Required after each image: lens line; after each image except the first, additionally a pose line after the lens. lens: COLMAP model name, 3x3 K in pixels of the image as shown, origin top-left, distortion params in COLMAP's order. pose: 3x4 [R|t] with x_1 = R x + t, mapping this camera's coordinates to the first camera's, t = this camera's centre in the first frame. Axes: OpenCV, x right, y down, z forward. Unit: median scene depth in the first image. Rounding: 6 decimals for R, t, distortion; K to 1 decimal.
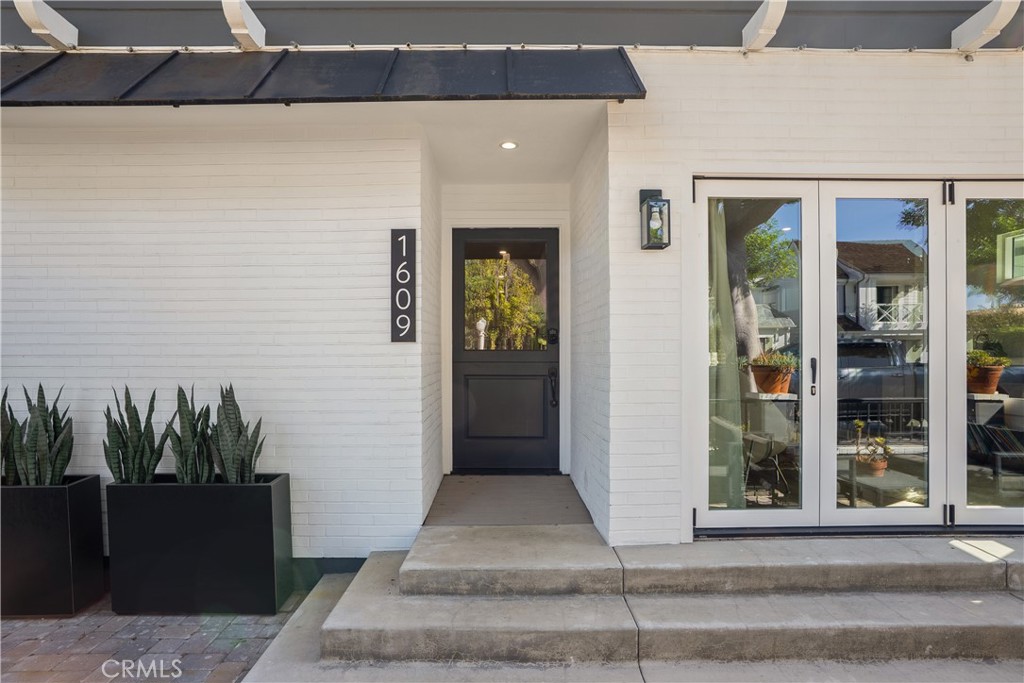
lens RADIAL K [[522.3, 0, 510.5], [0, 522.3, 356.6], [0, 0, 1]] dist [-0.001984, -0.000037]
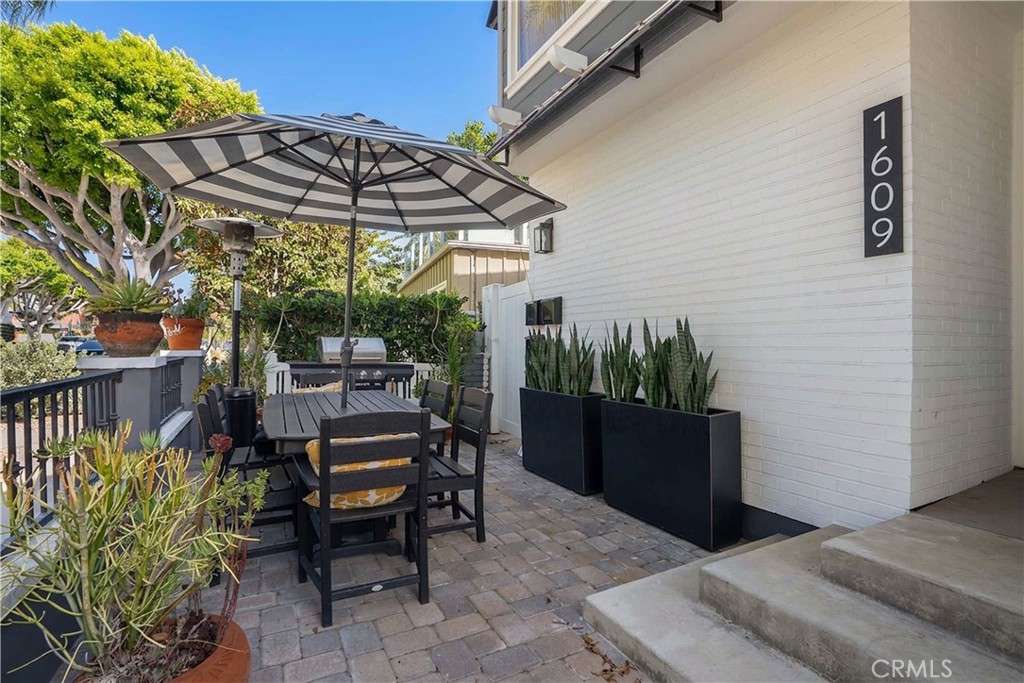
lens RADIAL K [[485.0, 0, 515.5], [0, 485.0, 329.5], [0, 0, 1]] dist [-0.001758, 0.000912]
pose [[0.478447, -0.022248, -0.877835, 0.152918], [0.004724, 0.999730, -0.022763, 0.095818], [0.878104, 0.006744, 0.478422, 0.232543]]
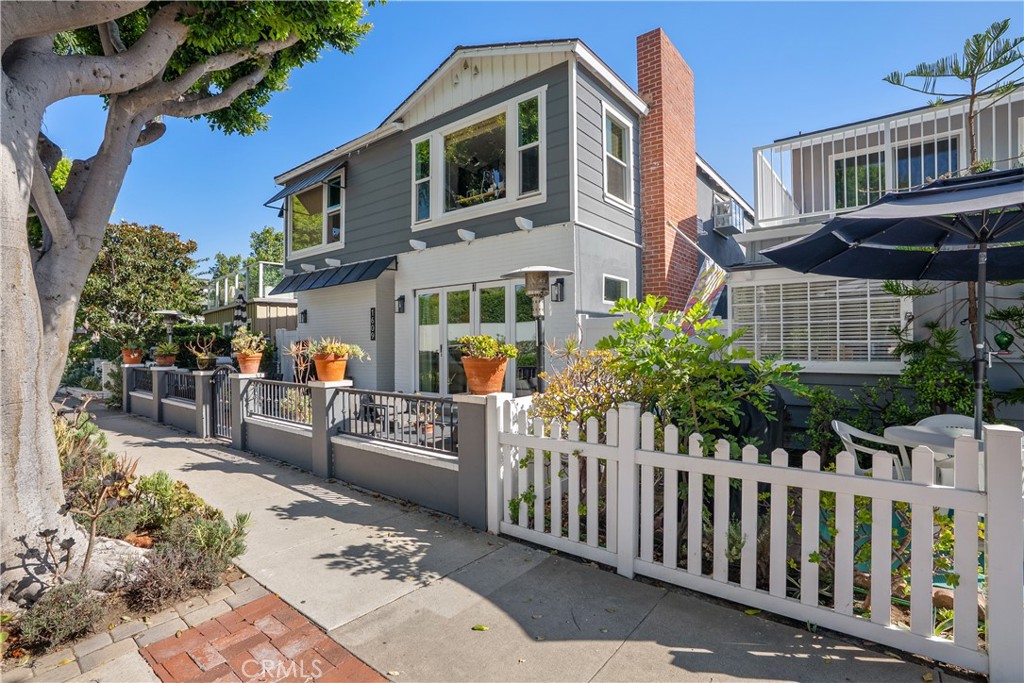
lens RADIAL K [[474.7, 0, 495.7], [0, 474.7, 343.2], [0, 0, 1]] dist [-0.003463, 0.000811]
pose [[0.768407, -0.005033, -0.639942, 2.562821], [0.010498, 0.999934, 0.004741, -0.015642], [0.639875, -0.010361, 0.768409, -0.930299]]
